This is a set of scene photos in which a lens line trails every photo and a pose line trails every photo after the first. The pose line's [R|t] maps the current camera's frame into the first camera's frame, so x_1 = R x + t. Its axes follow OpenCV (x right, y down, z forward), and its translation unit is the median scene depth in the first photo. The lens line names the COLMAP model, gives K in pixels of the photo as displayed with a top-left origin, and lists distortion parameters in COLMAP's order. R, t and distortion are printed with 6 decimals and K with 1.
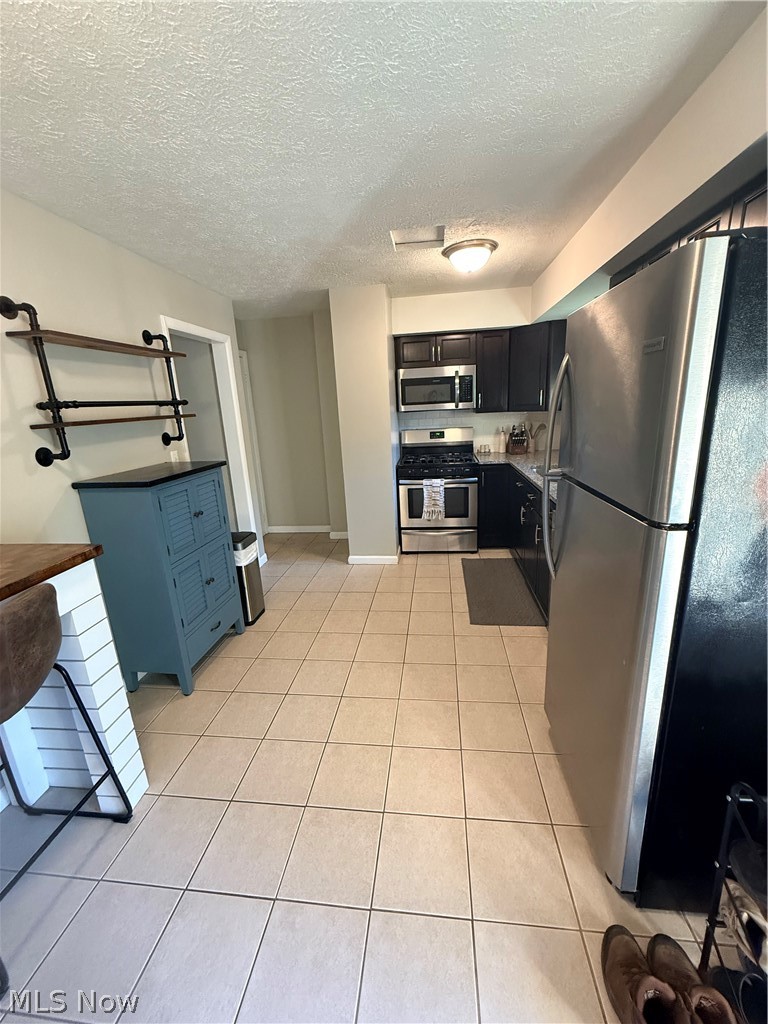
lens RADIAL K [[406.6, 0, 387.2], [0, 406.6, 512.2], [0, 0, 1]] dist [-0.002193, 0.000474]
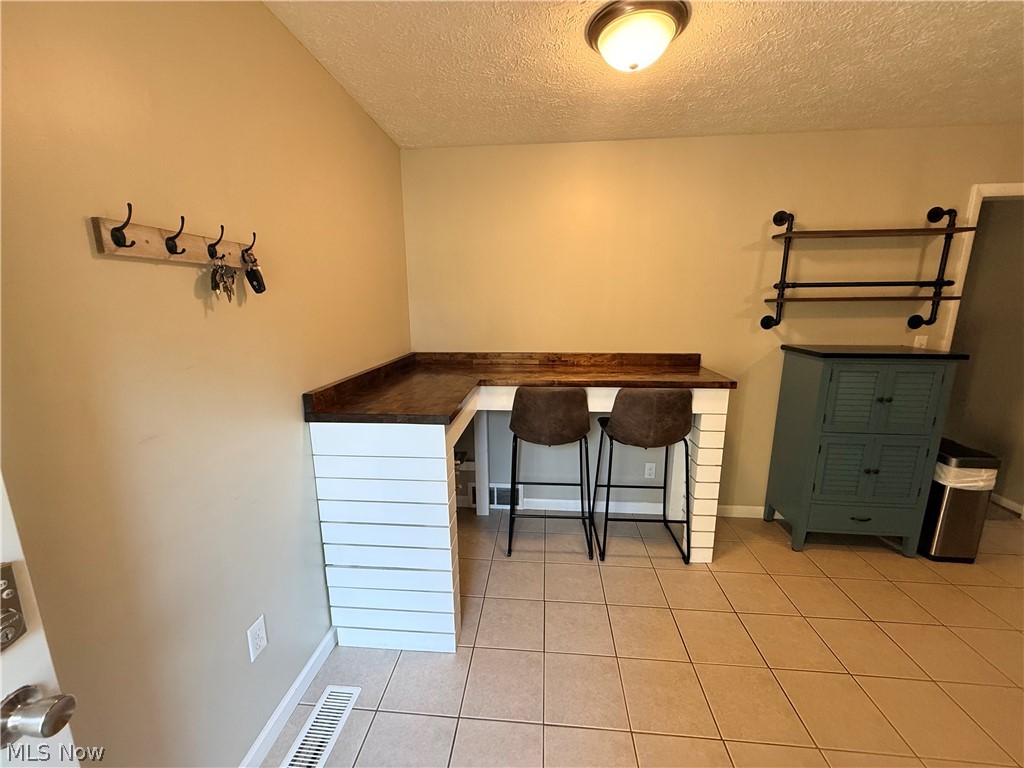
lens RADIAL K [[406.6, 0, 508.4], [0, 406.6, 384.9], [0, 0, 1]] dist [-0.002193, 0.000474]
pose [[0.026568, 0.244657, -0.969246, 0.292519], [-0.254626, 0.939263, 0.230109, -0.015803], [0.966675, 0.240681, 0.087251, 0.036943]]
